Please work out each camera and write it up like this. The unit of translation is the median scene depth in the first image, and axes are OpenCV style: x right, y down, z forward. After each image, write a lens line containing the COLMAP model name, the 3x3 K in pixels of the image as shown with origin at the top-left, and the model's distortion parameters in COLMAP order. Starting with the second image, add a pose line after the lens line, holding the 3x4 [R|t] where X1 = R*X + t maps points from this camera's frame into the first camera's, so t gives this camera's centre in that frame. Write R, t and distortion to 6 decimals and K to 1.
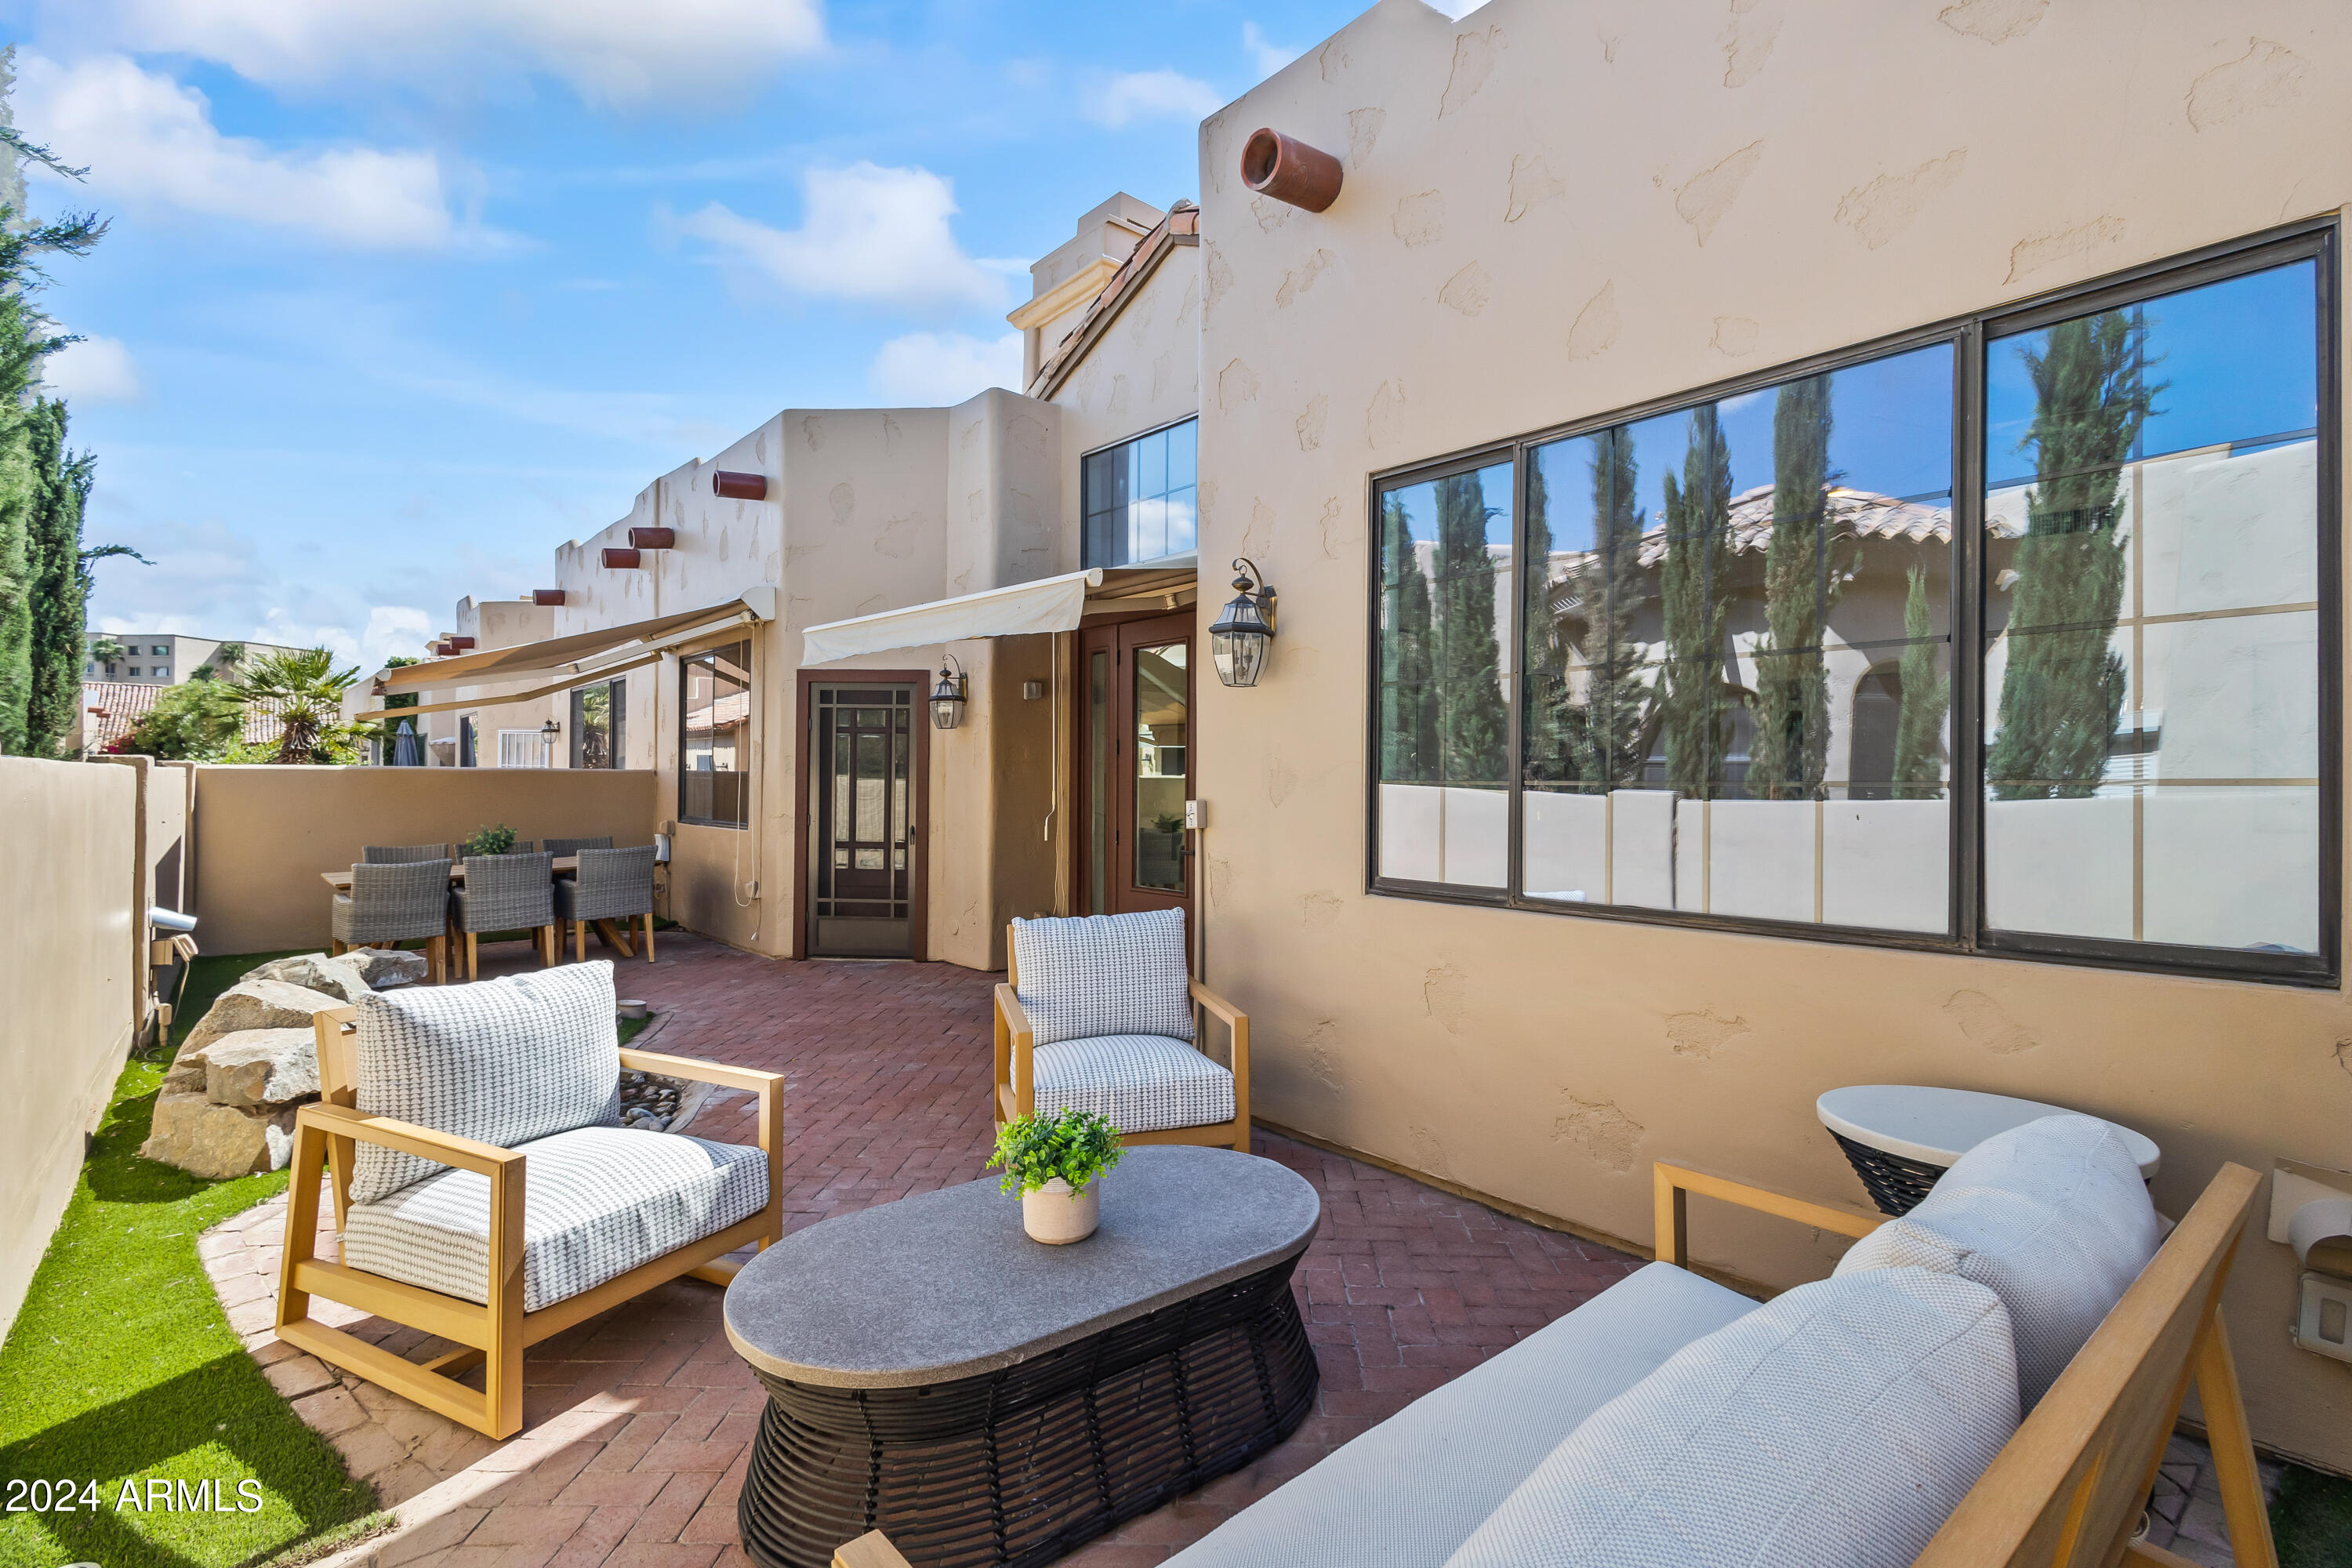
lens RADIAL K [[1106.7, 0, 1167.8], [0, 1106.7, 777.4], [0, 0, 1]] dist [0.002725, -0.000329]
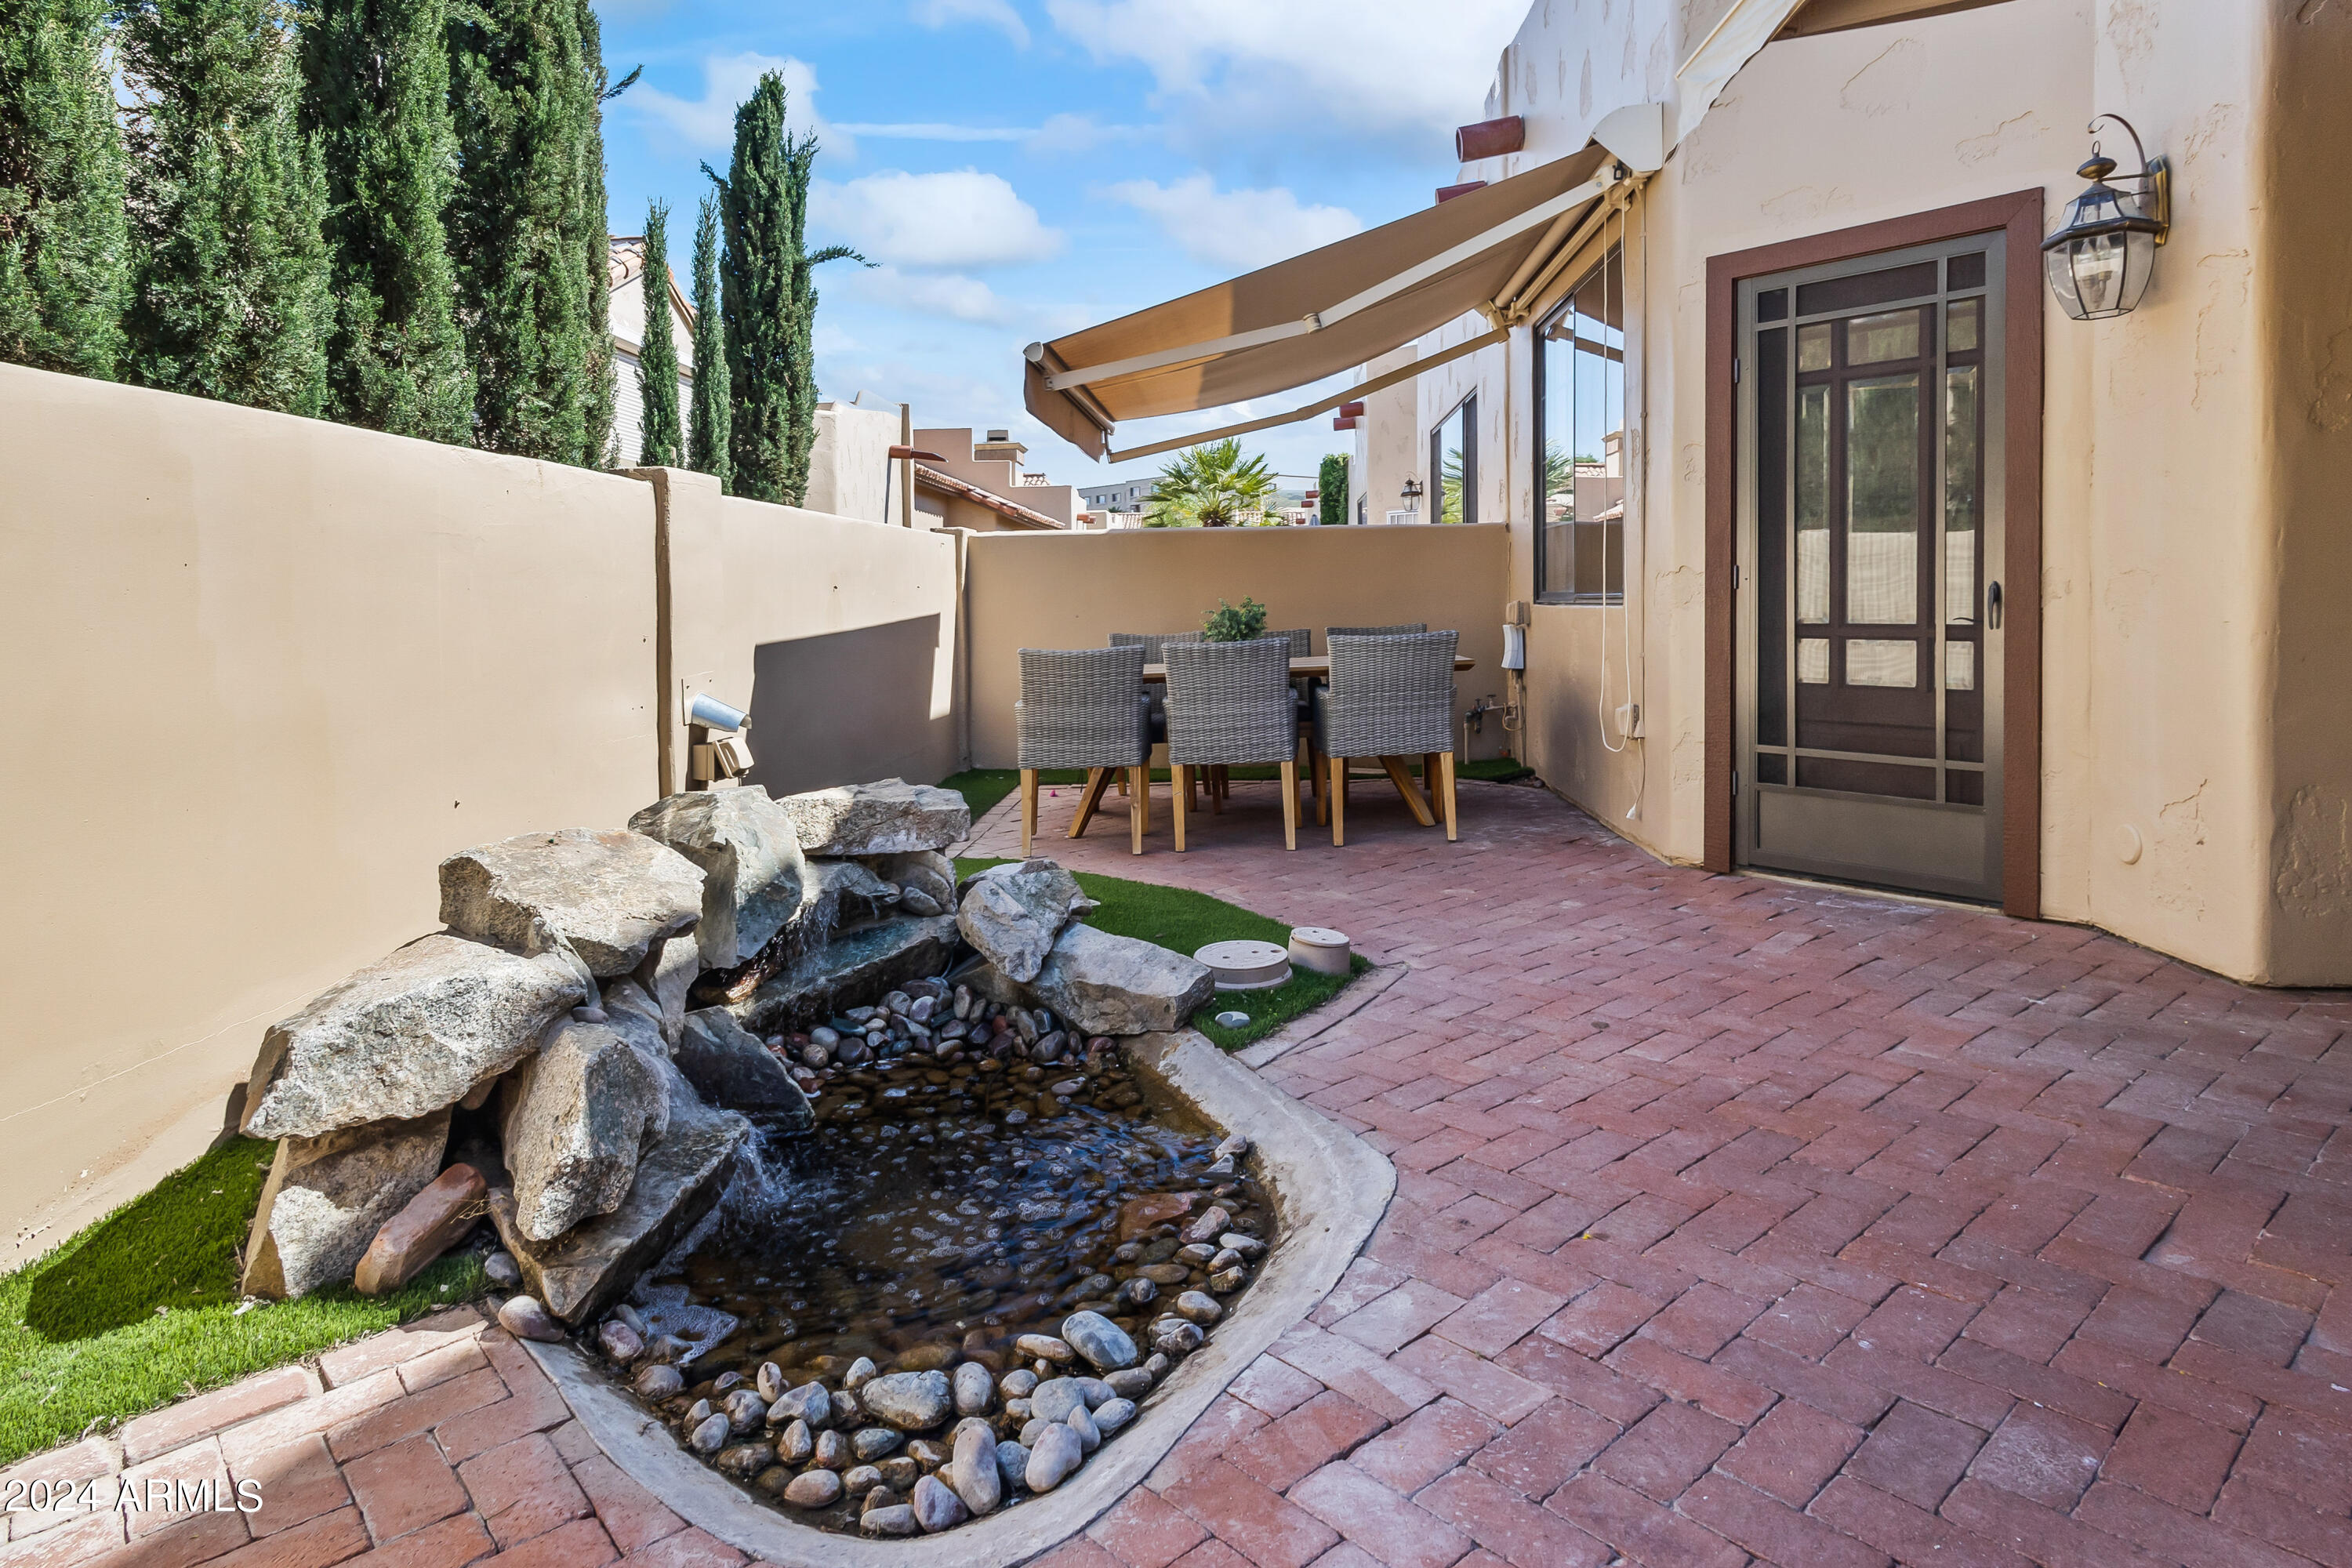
lens RADIAL K [[1257.9, 0, 1177.7], [0, 1257.9, 630.9], [0, 0, 1]] dist [0.008893, 0.001565]
pose [[0.701358, -0.001311, -0.712808, -0.110292], [0.017872, 0.999716, 0.015747, 0.048782], [0.712585, -0.023784, 0.701183, 0.458981]]
